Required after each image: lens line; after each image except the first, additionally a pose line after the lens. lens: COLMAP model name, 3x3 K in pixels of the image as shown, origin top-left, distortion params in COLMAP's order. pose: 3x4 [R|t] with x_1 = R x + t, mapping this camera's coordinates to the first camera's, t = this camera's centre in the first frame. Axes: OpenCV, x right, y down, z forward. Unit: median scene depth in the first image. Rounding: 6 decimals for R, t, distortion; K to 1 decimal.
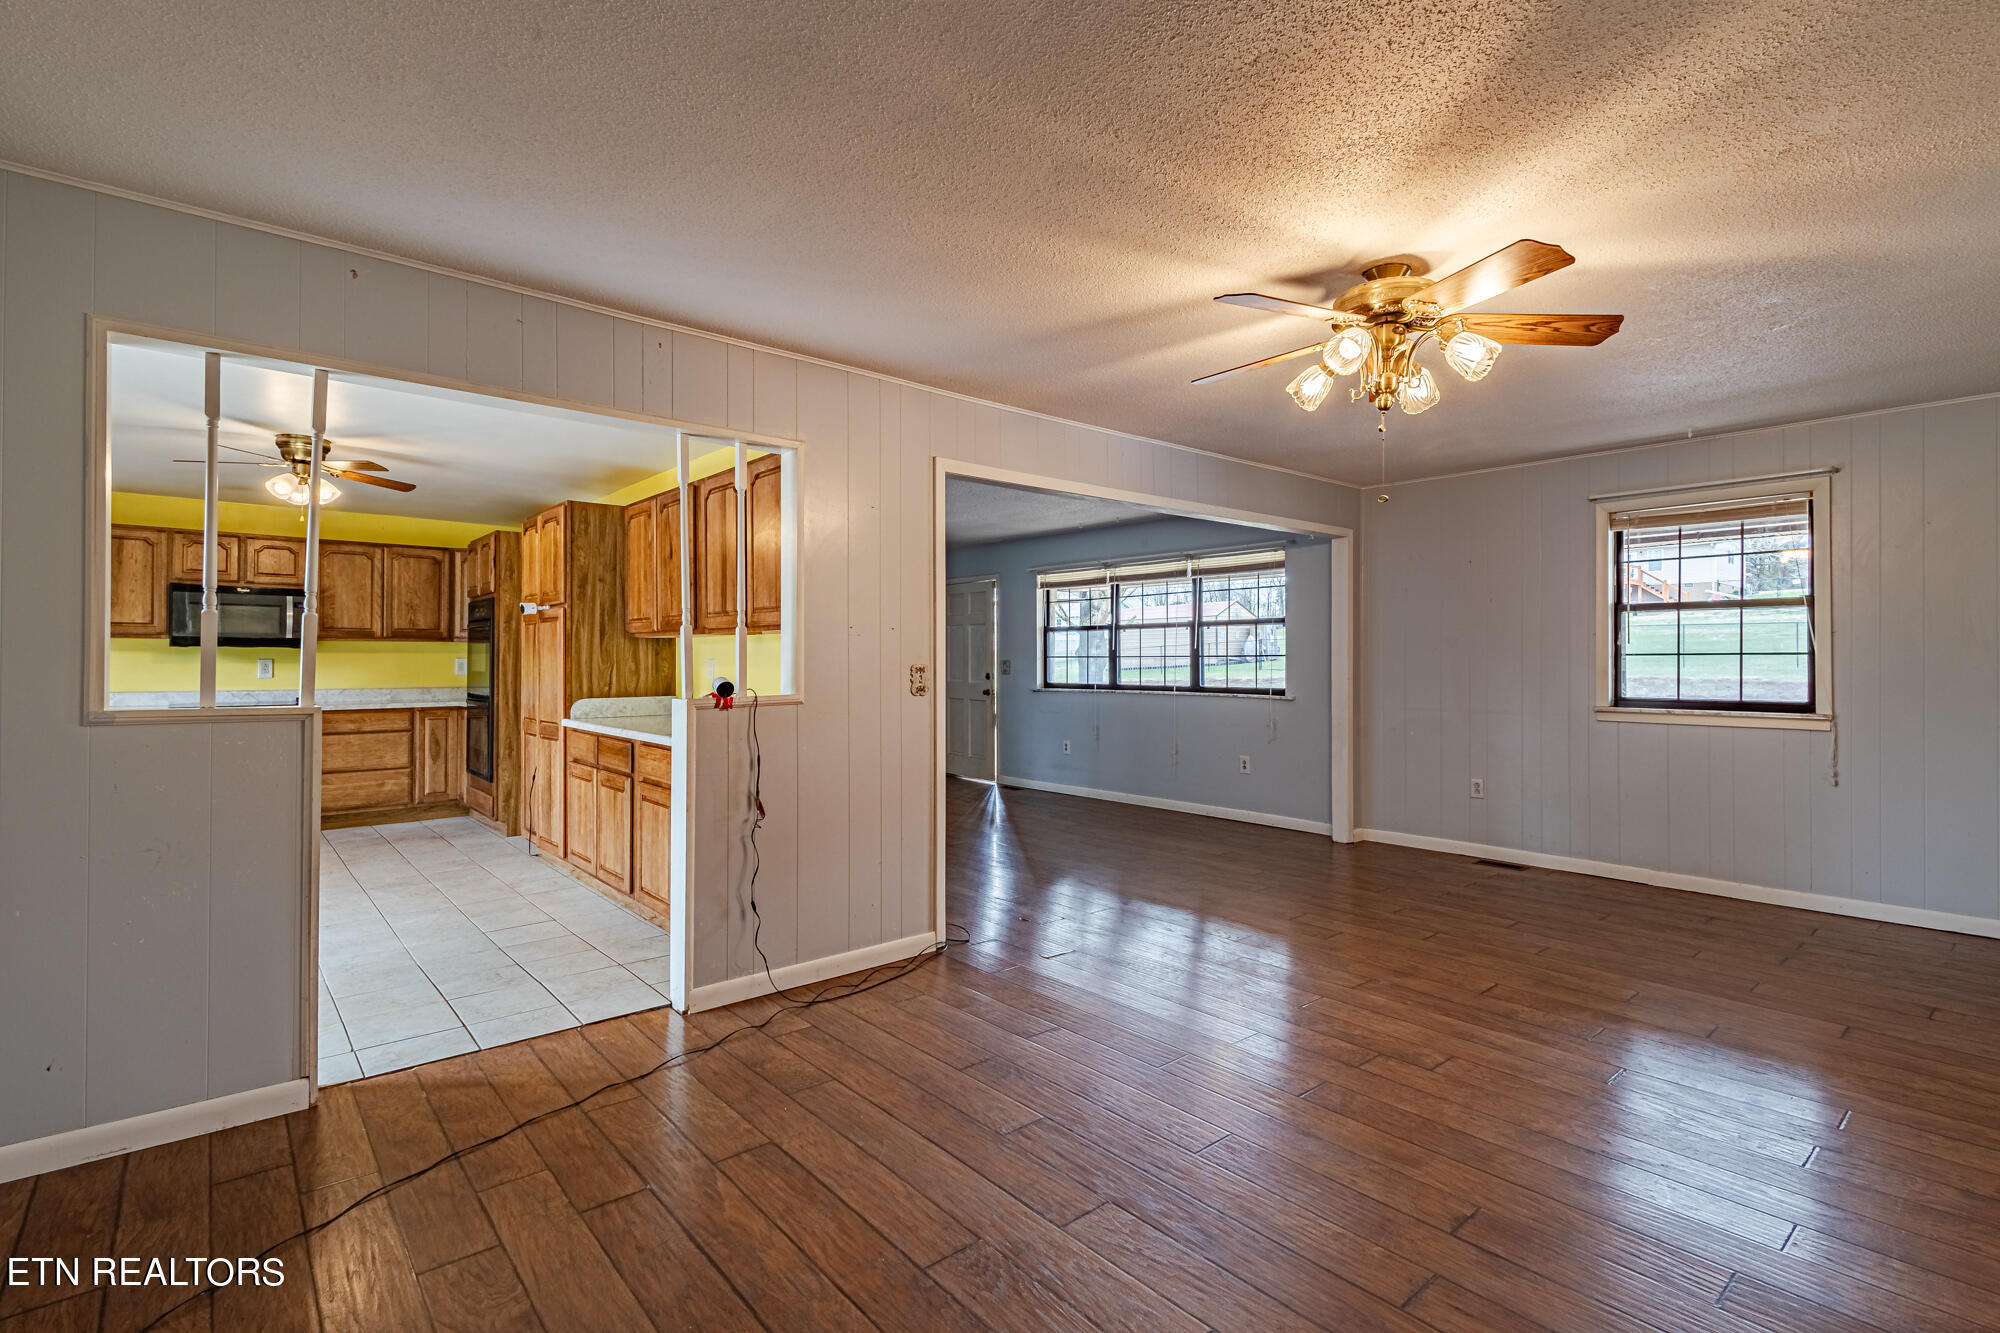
lens RADIAL K [[930.4, 0, 1007.7], [0, 930.4, 652.9], [0, 0, 1]] dist [0.011832, -0.000224]
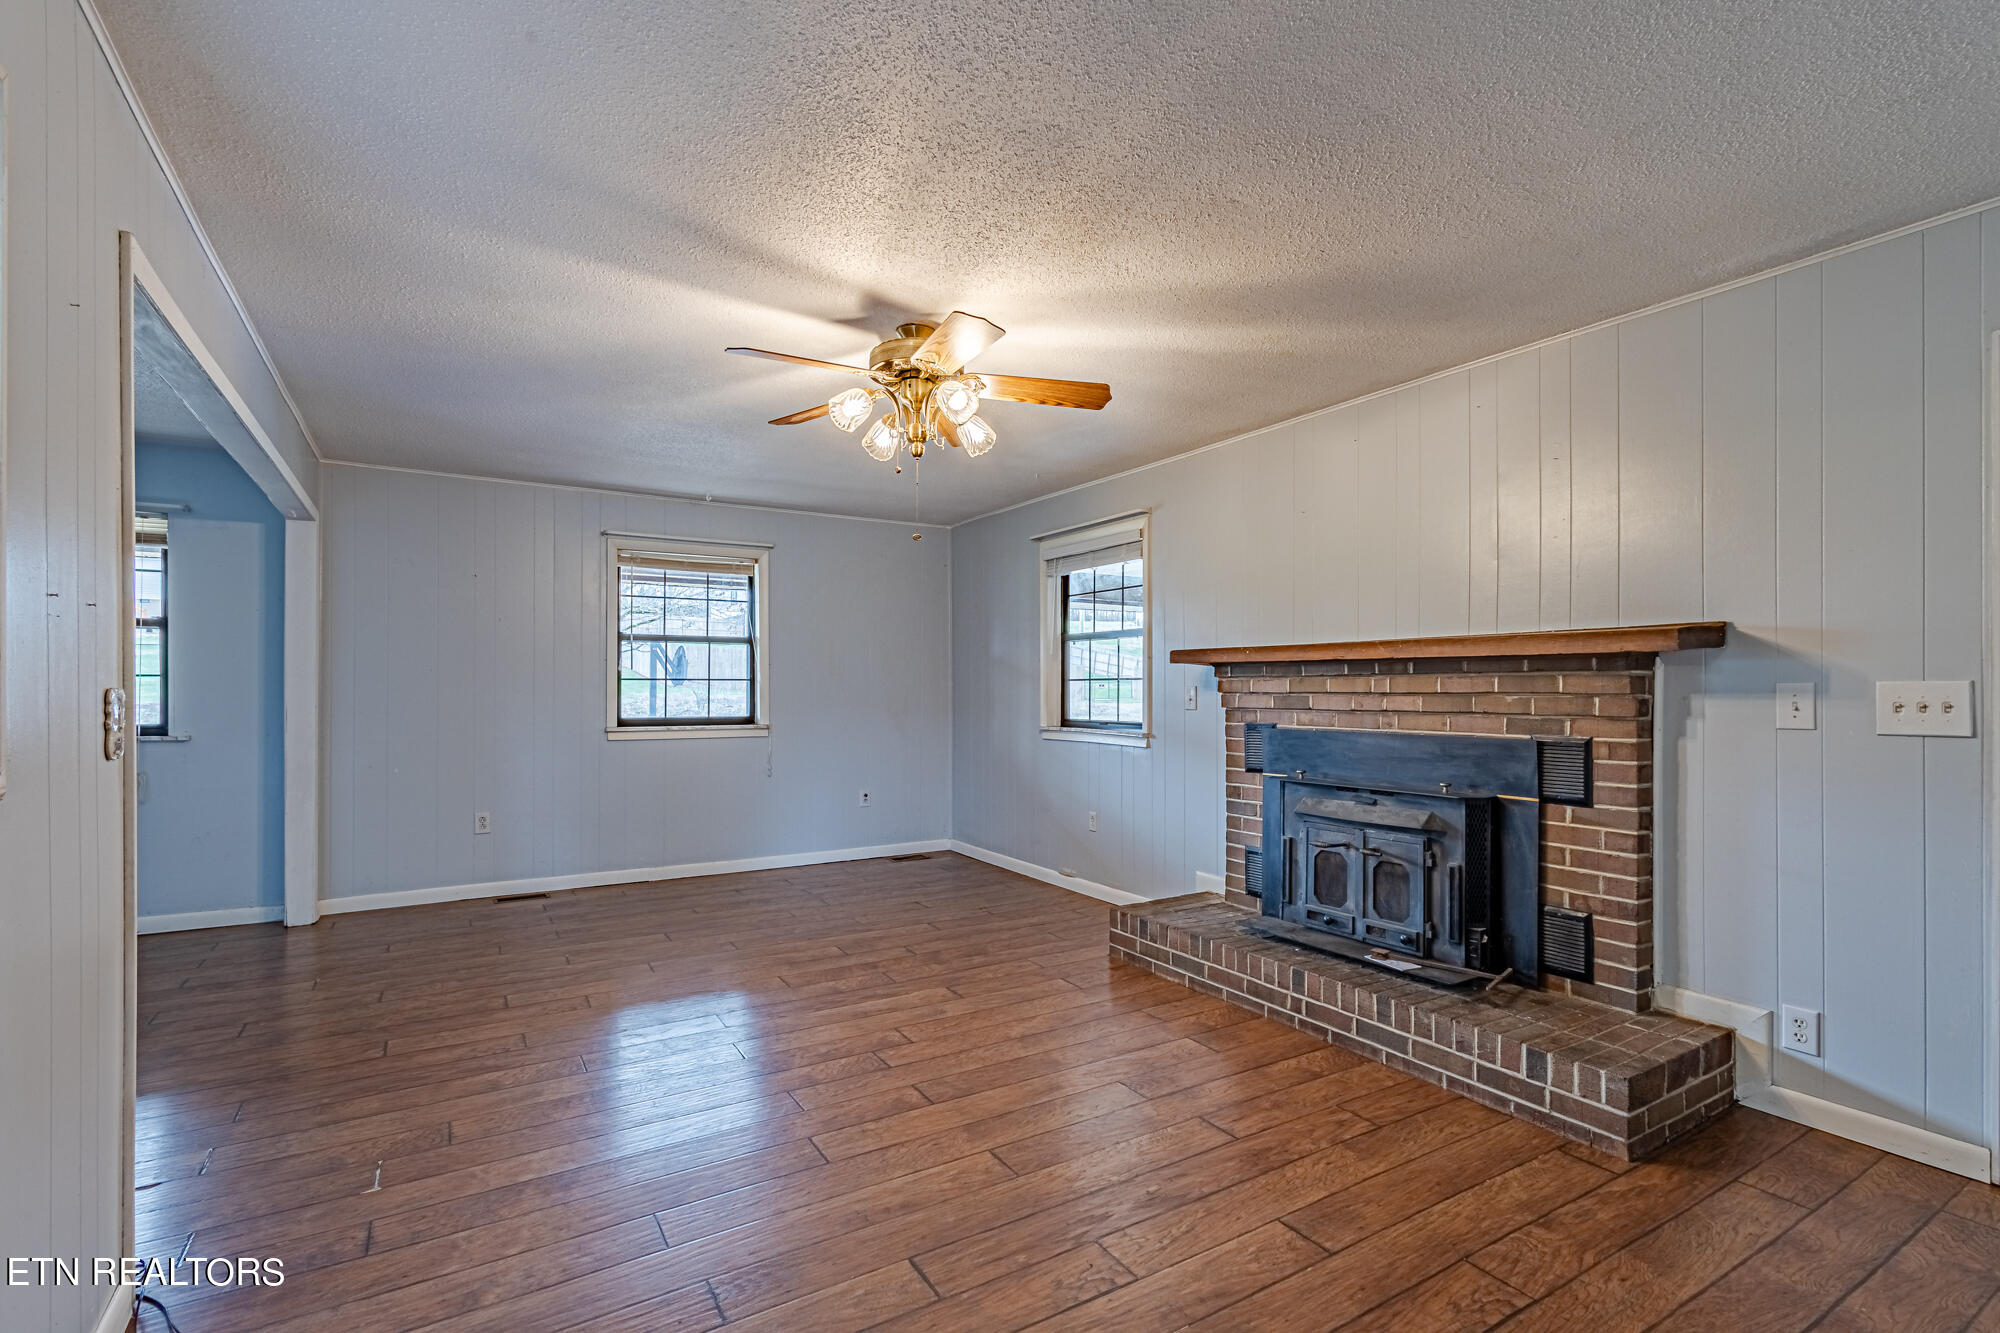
lens RADIAL K [[928.0, 0, 998.5], [0, 928.0, 688.8], [0, 0, 1]] dist [0.007896, -0.000167]
pose [[0.161116, -0.002459, 0.986932, -0.462997], [-0.010921, 0.999931, 0.004274, 0.004688], [-0.986875, -0.011467, 0.161078, 0.507891]]
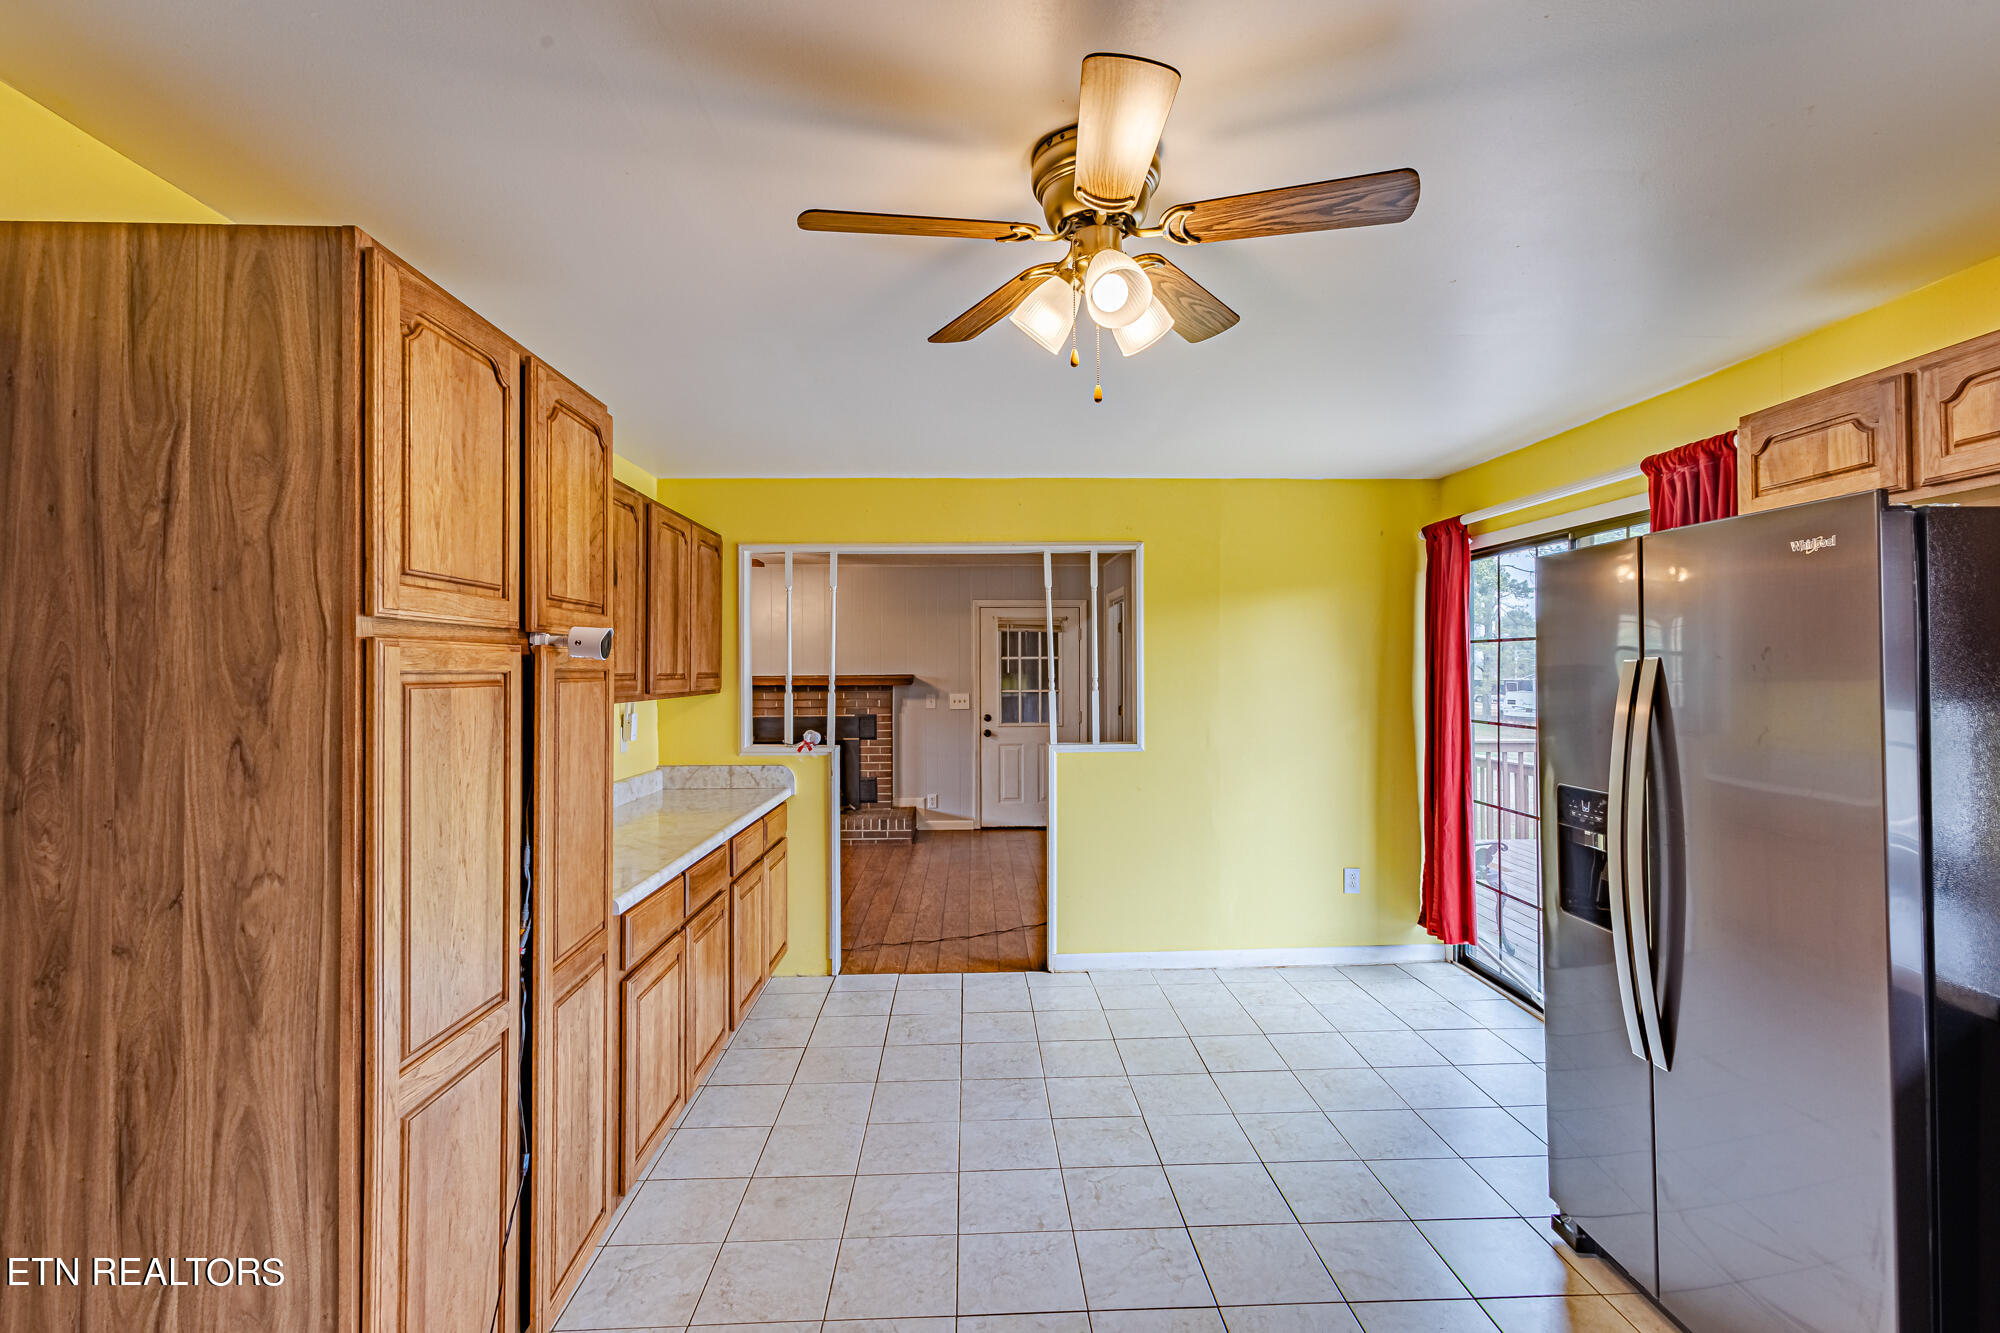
lens RADIAL K [[916.2, 0, 1005.9], [0, 916.2, 675.9], [0, 0, 1]] dist [0.002011, -0.001084]
pose [[-0.782621, -0.002883, 0.622492, -1.153627], [-0.002712, 0.999996, 0.001222, -0.047713], [-0.622493, -0.000732, -0.782625, 1.584007]]
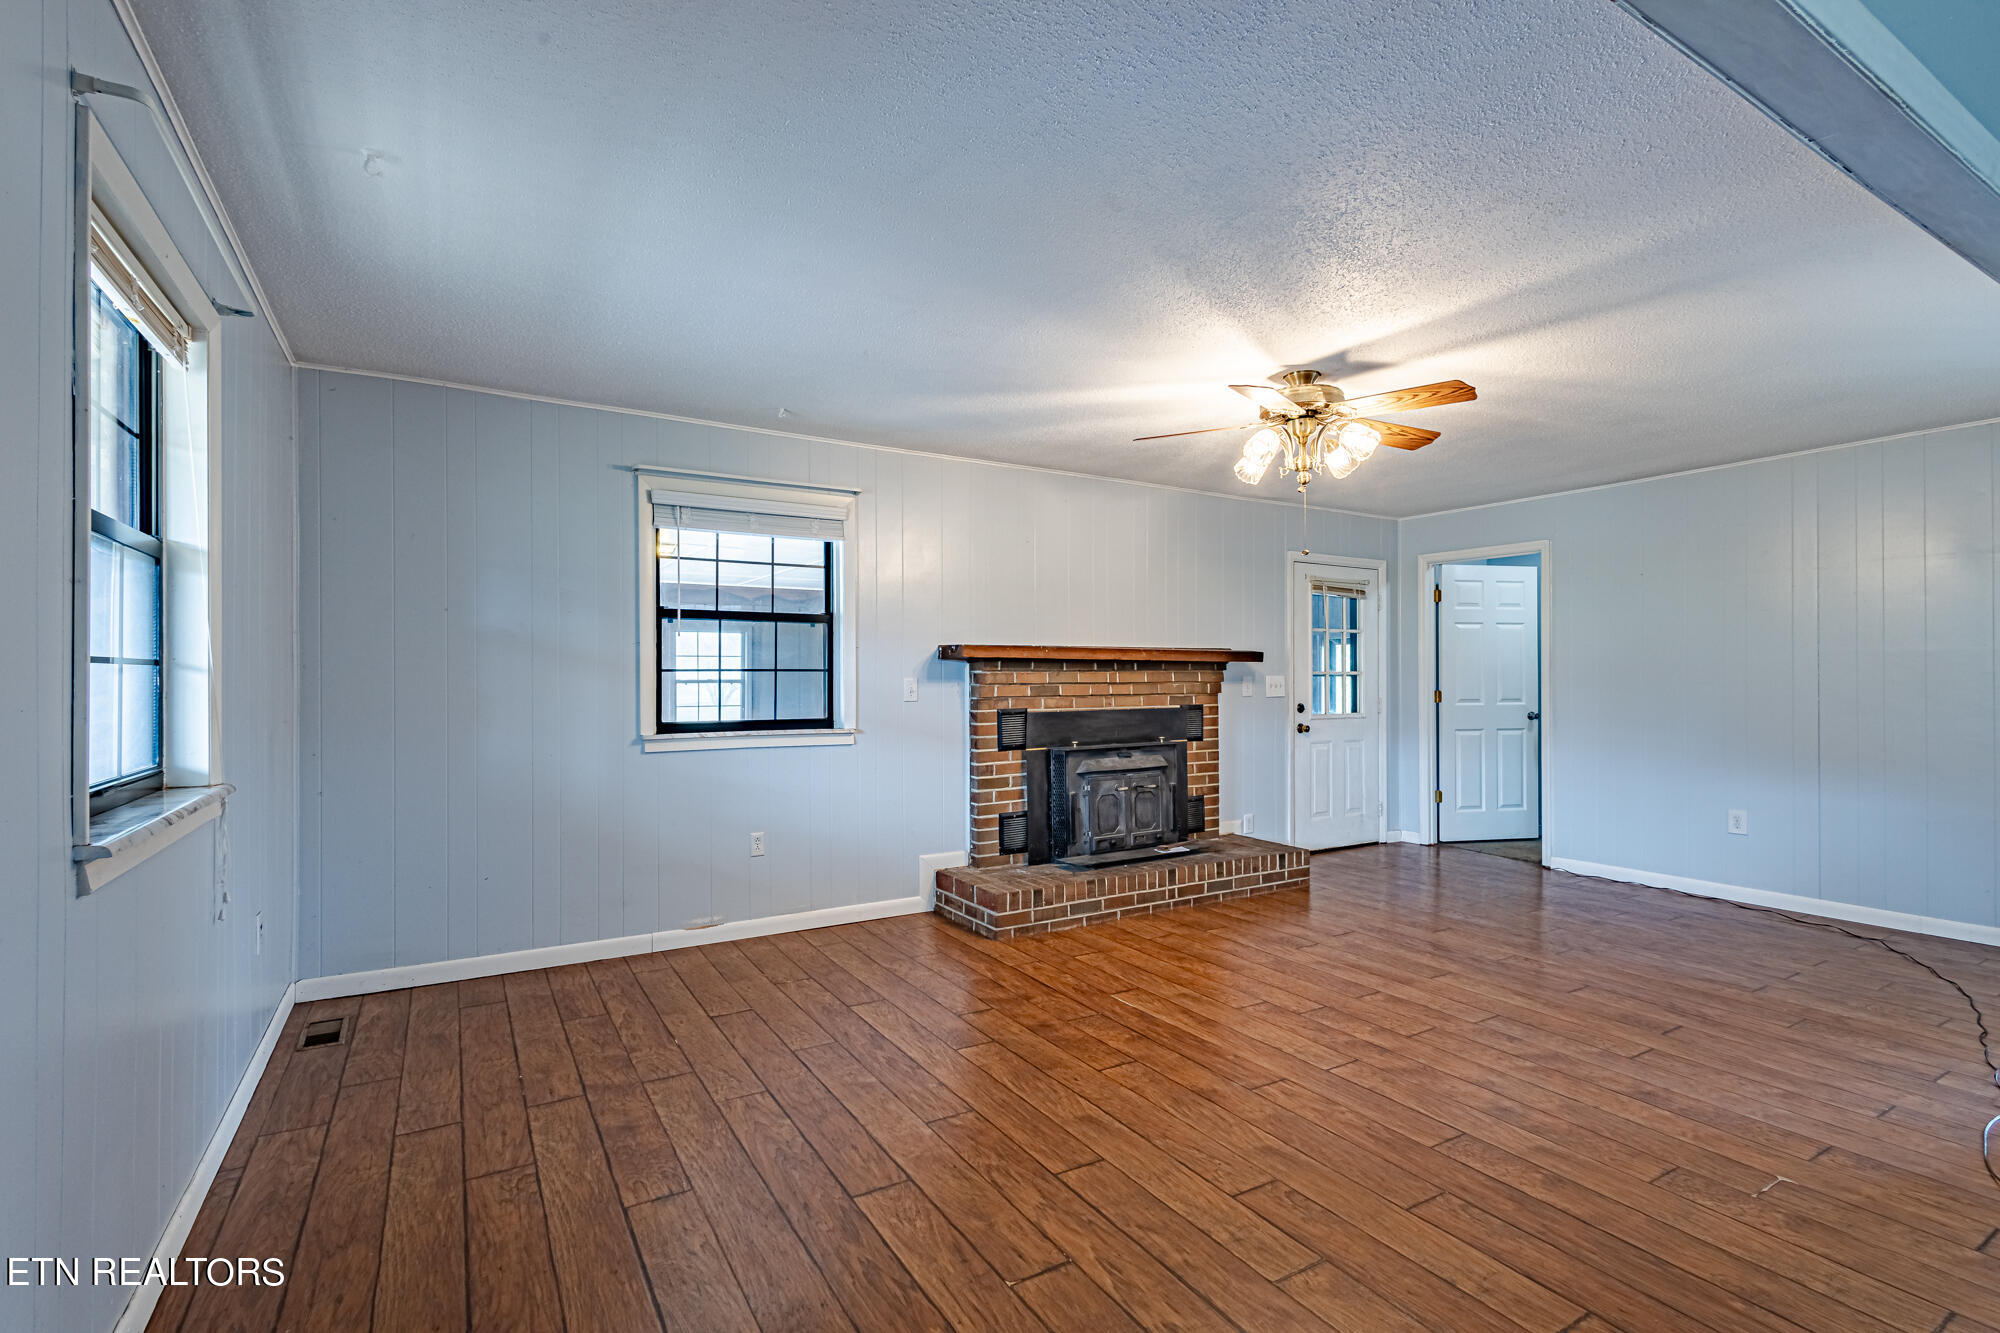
lens RADIAL K [[916.2, 0, 1005.9], [0, 916.2, 675.9], [0, 0, 1]] dist [0.002011, -0.001084]
pose [[-0.986415, 0.001220, 0.164269, 0.420864], [-0.000705, 0.999932, -0.011660, 0.014179], [-0.164272, -0.011618, -0.986347, 1.617138]]
